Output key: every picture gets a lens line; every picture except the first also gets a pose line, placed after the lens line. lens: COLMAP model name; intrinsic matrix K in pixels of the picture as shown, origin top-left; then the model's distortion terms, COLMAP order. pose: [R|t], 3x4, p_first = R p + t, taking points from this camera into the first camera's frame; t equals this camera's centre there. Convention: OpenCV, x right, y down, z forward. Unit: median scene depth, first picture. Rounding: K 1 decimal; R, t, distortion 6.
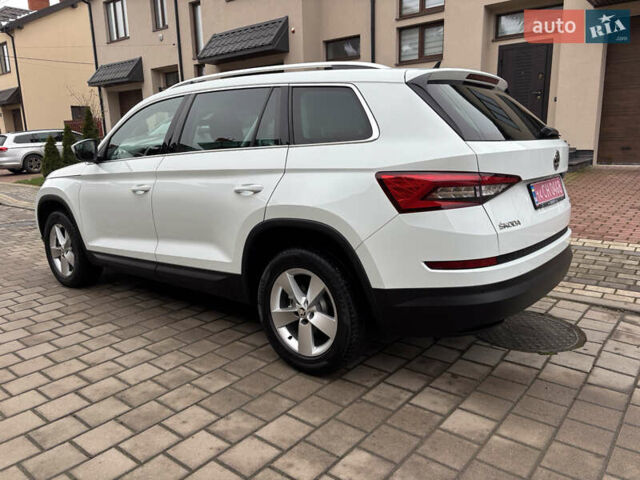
lens RADIAL K [[483.9, 0, 323.1], [0, 483.9, 241.8], [0, 0, 1]] dist [0.026861, -0.010373]
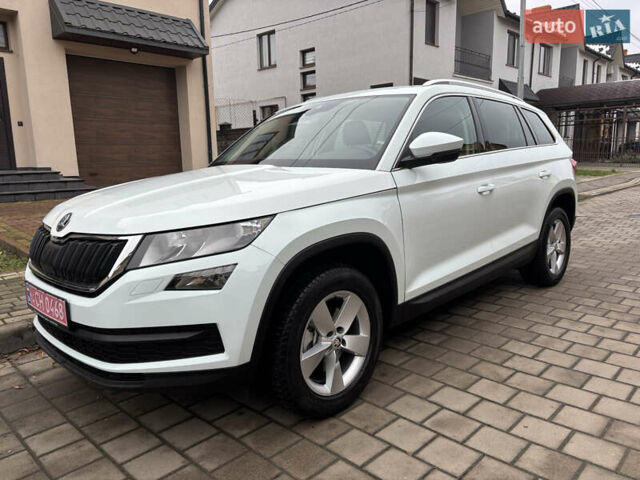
lens RADIAL K [[483.9, 0, 323.1], [0, 483.9, 241.8], [0, 0, 1]] dist [0.026861, -0.010373]
pose [[0.084788, -0.152937, 0.984592, -1.341034], [0.230083, 0.964450, 0.129995, -0.204461], [-0.969470, 0.215516, 0.116962, 1.220733]]
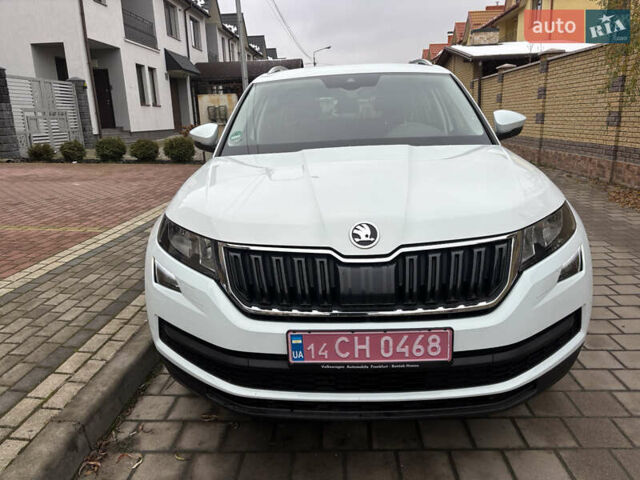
lens RADIAL K [[483.9, 0, 323.1], [0, 483.9, 241.8], [0, 0, 1]] dist [0.026861, -0.010373]
pose [[-0.598268, -0.159534, 0.785254, -1.072166], [0.212696, 0.913209, 0.347578, -0.391972], [-0.772551, 0.374965, -0.512411, 1.909526]]
